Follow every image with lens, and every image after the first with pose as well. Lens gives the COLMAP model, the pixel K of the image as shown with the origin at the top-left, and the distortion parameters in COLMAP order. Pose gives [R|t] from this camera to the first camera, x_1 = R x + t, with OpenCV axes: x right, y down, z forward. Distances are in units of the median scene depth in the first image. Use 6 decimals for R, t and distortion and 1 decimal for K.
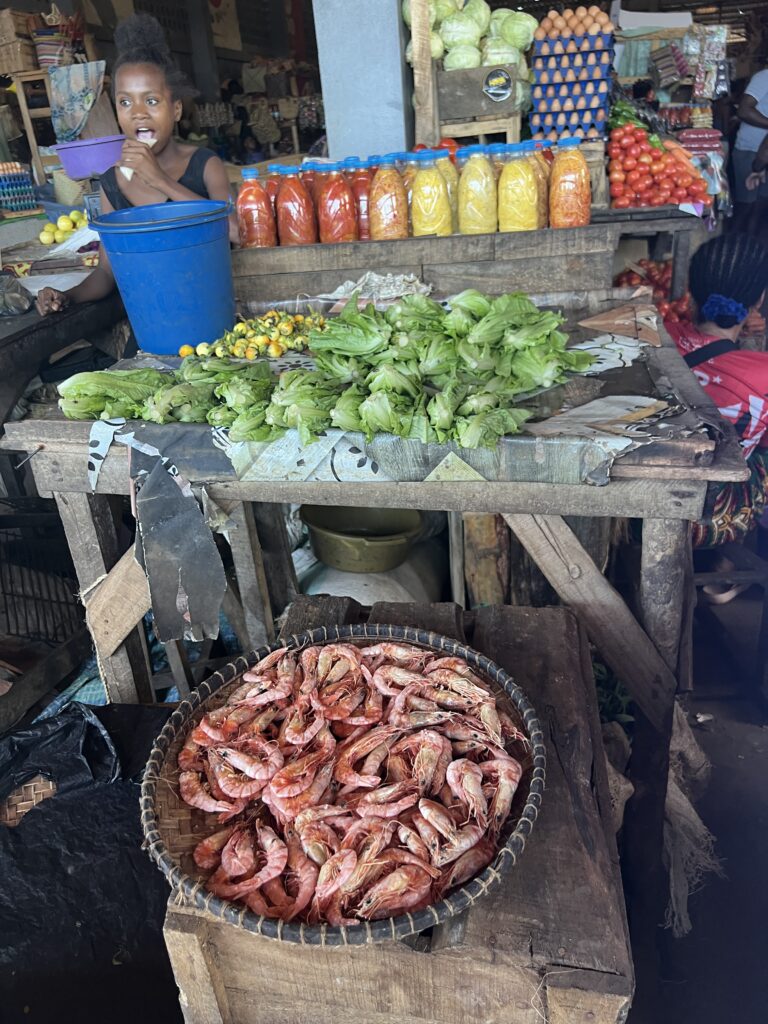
lens RADIAL K [[776.7, 0, 388.7], [0, 776.7, 514.3], [0, 0, 1]] dist [0.005495, -0.039452]
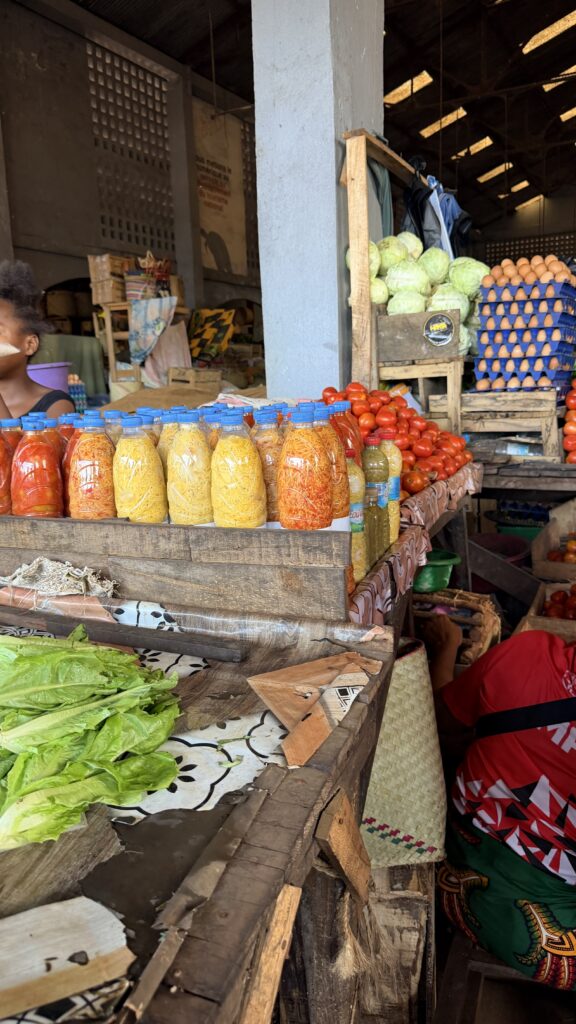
lens RADIAL K [[731.7, 0, 287.1], [0, 731.7, 512.0], [0, 0, 1]] dist [-0.002778, -0.014726]
pose [[0.969747, 0.085848, -0.228520, 0.182039], [-0.139308, 0.963343, -0.229267, -0.110670], [0.200461, 0.254166, 0.946158, 0.176357]]
